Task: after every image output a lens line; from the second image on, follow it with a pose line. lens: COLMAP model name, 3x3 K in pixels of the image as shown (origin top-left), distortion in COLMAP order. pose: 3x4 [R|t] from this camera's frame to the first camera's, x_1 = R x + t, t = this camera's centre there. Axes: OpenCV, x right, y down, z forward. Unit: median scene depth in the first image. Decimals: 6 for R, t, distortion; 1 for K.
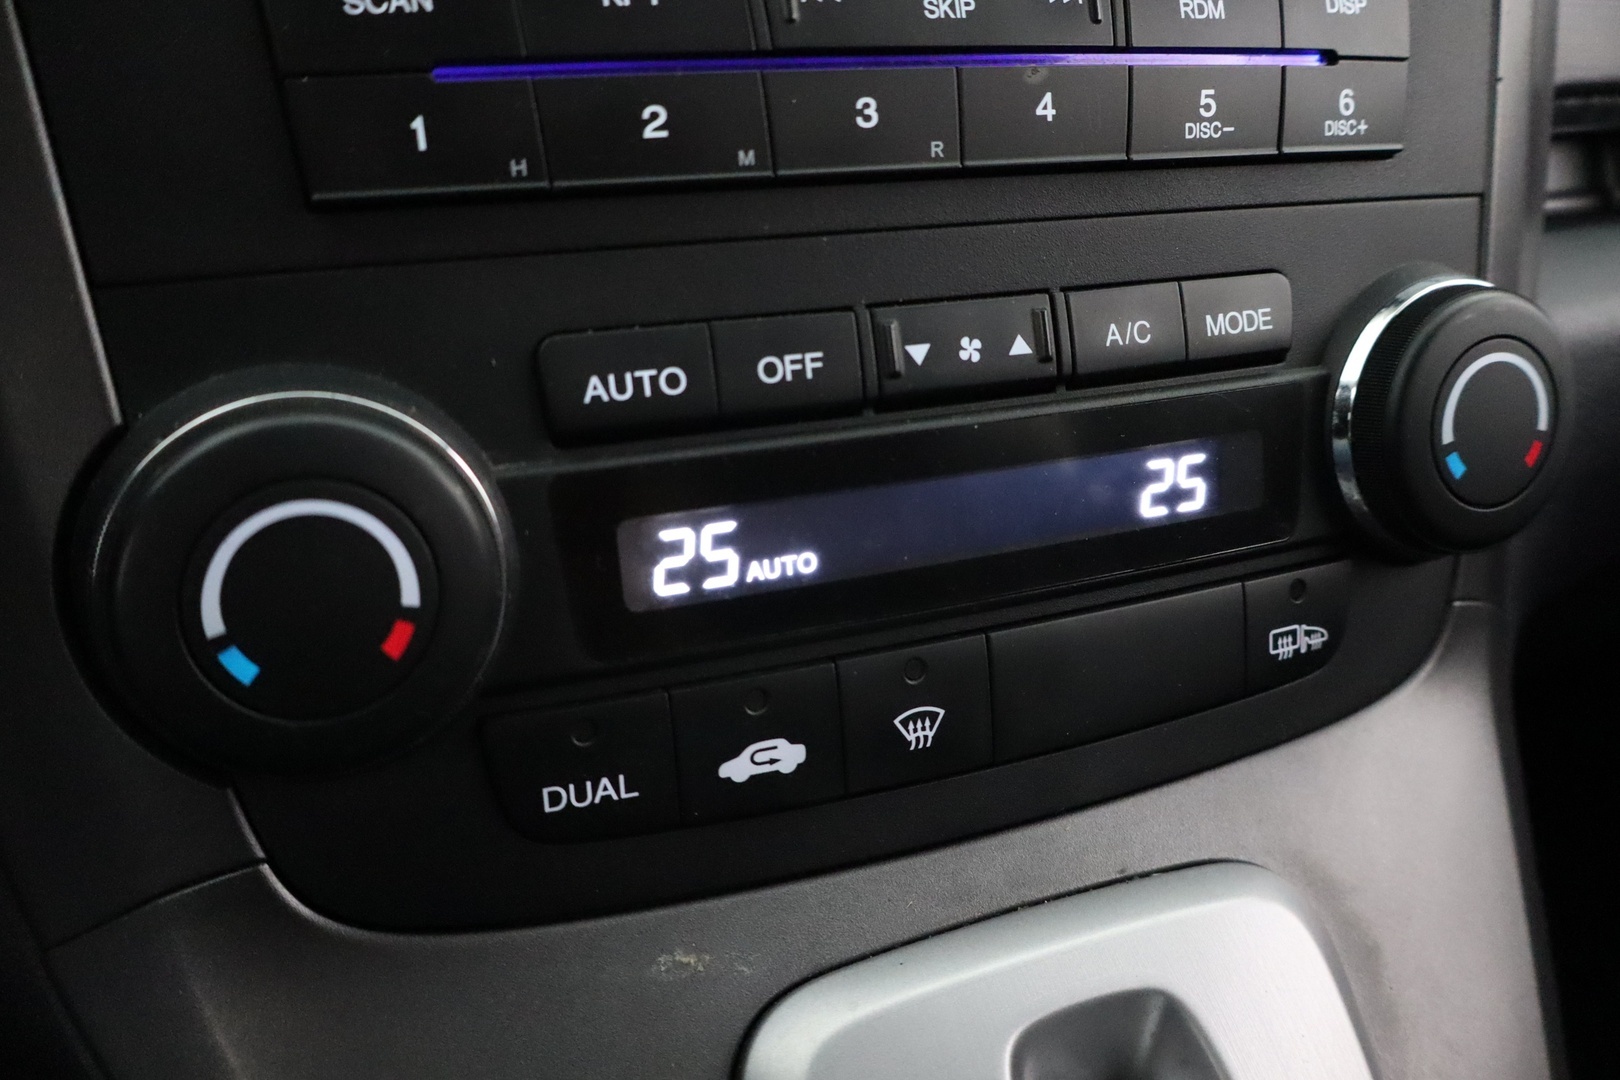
lens RADIAL K [[1378.8, 0, 812.6], [0, 1378.8, 542.2], [0, 0, 1]] dist [0.008037, -0.017091]
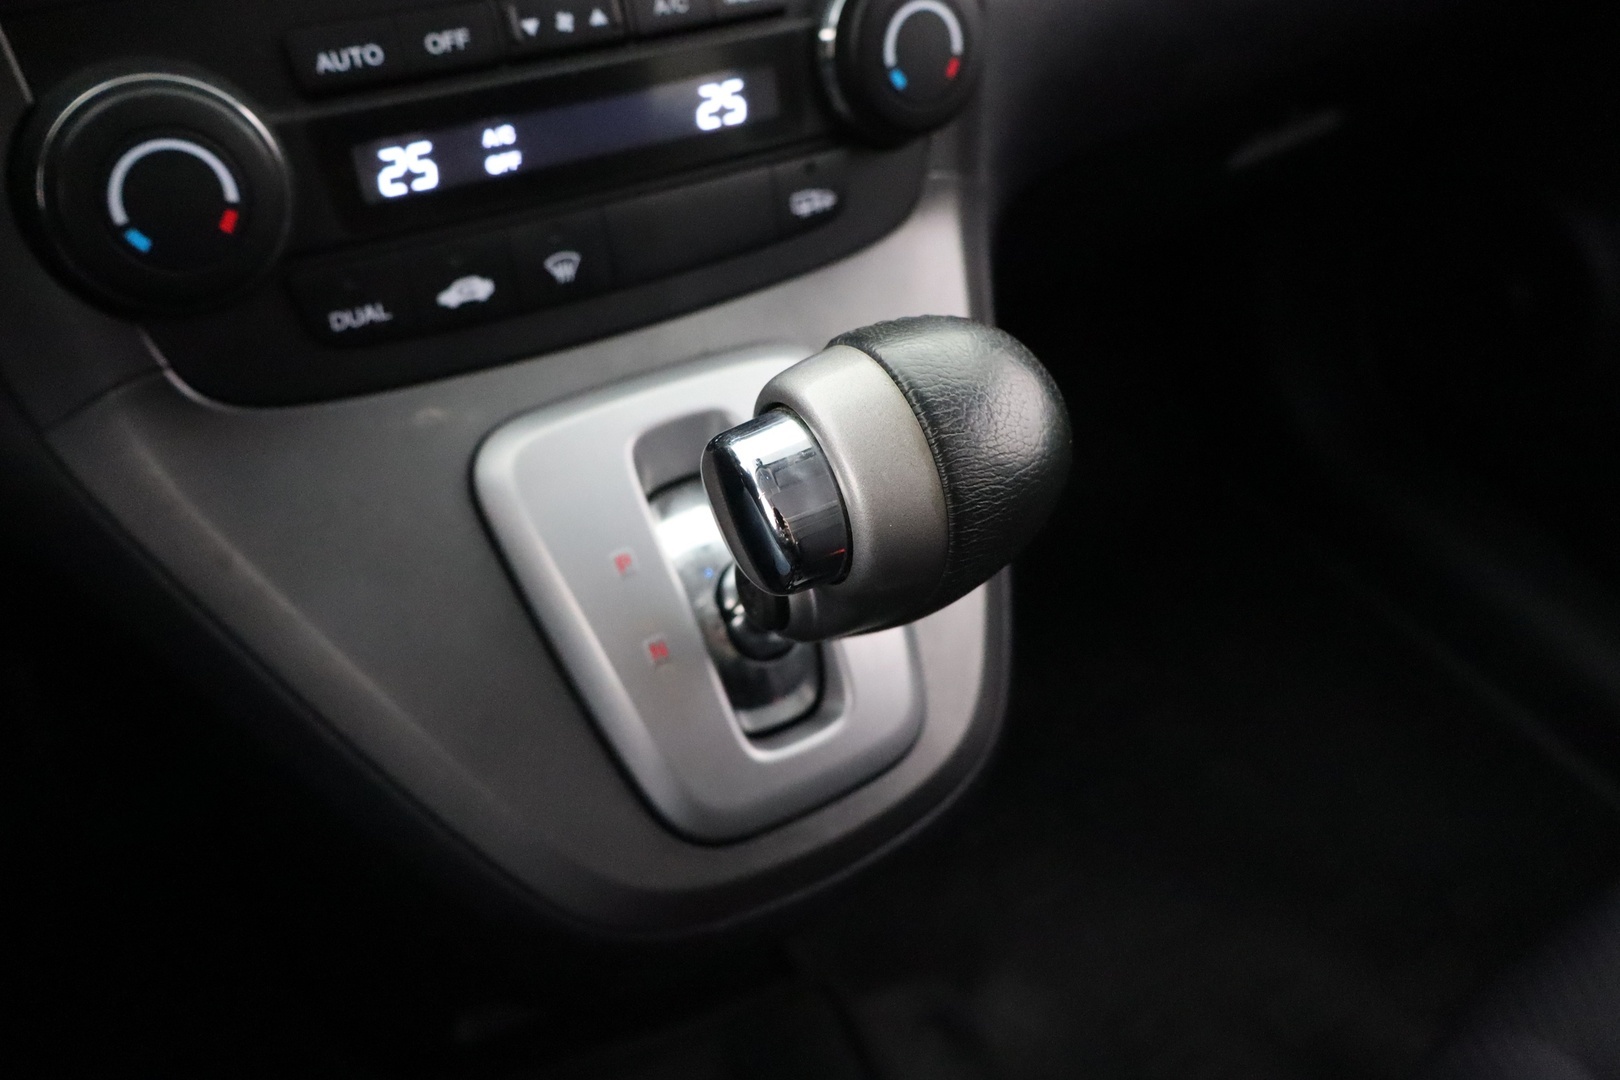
lens RADIAL K [[1378.8, 0, 815.9], [0, 1378.8, 535.3], [0, 0, 1]] dist [0.008037, -0.017091]
pose [[0.987016, -0.105771, 0.120881, 0.148193], [0.075462, 0.969706, 0.232326, 0.088608], [-0.141792, -0.220188, 0.965097, -0.725410]]
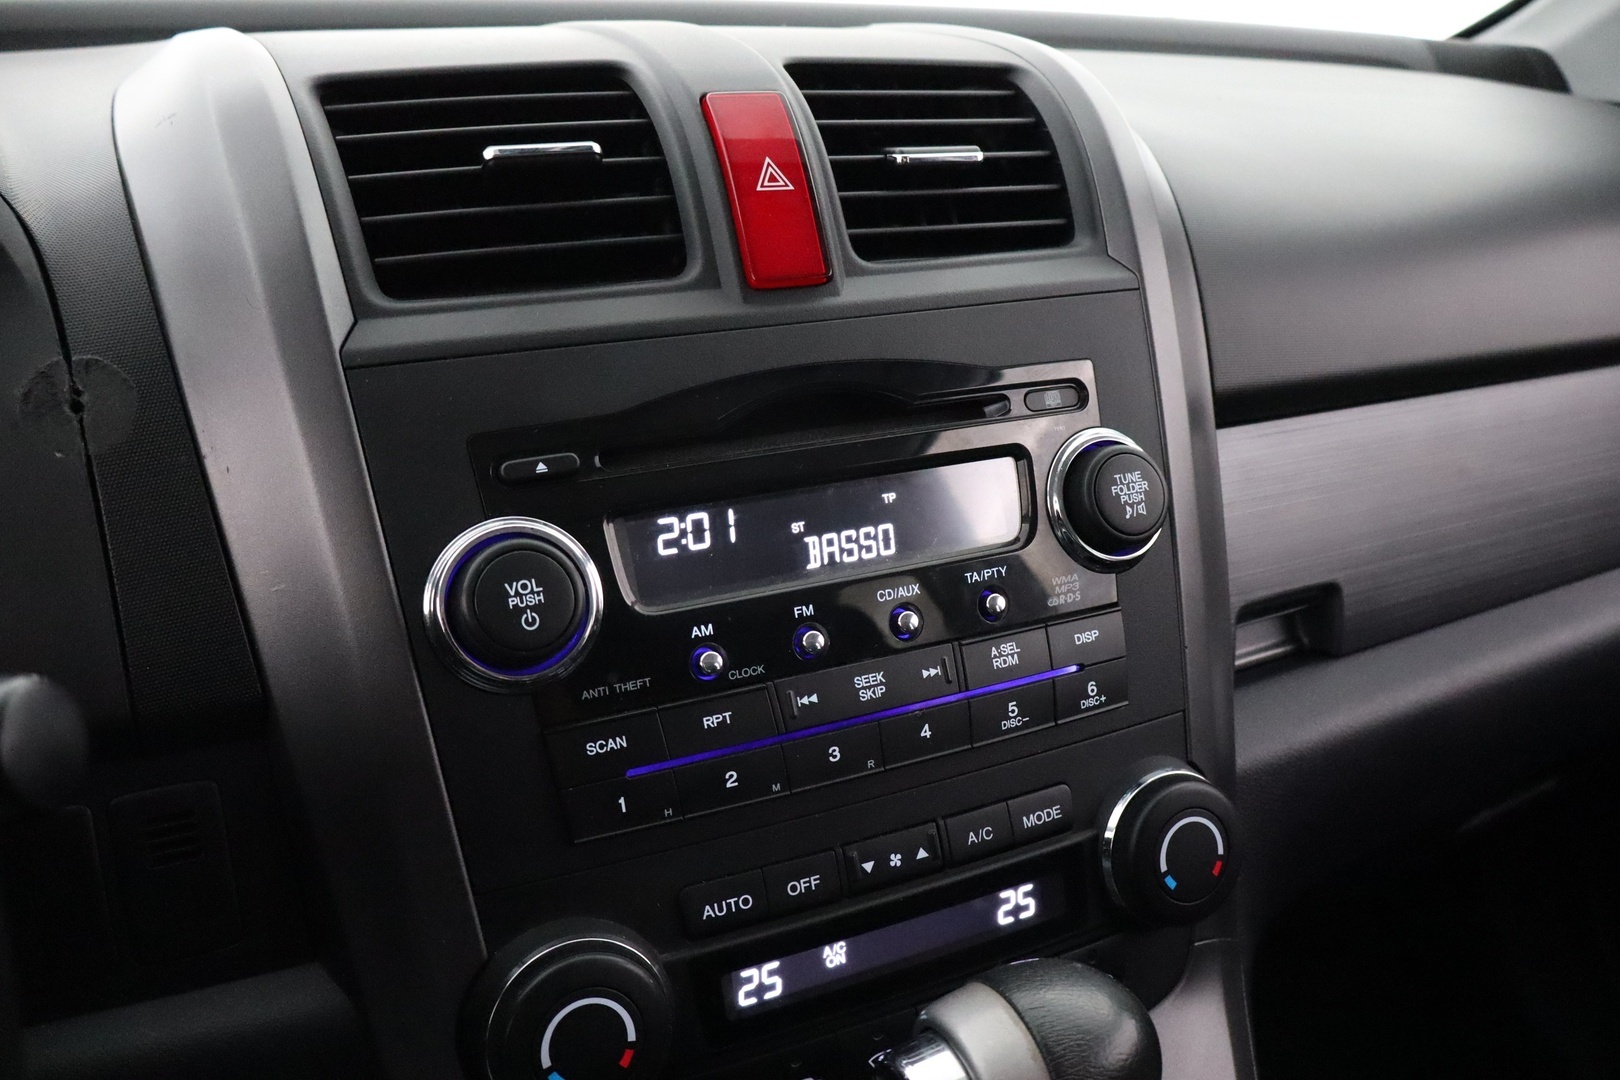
lens RADIAL K [[1378.8, 0, 814.3], [0, 1378.8, 537.3], [0, 0, 1]] dist [0.008037, -0.017091]
pose [[0.998041, -0.059126, 0.020448, -0.011340], [0.060997, 0.992275, -0.108022, -0.392740], [-0.013903, 0.109057, 0.993938, -0.974989]]
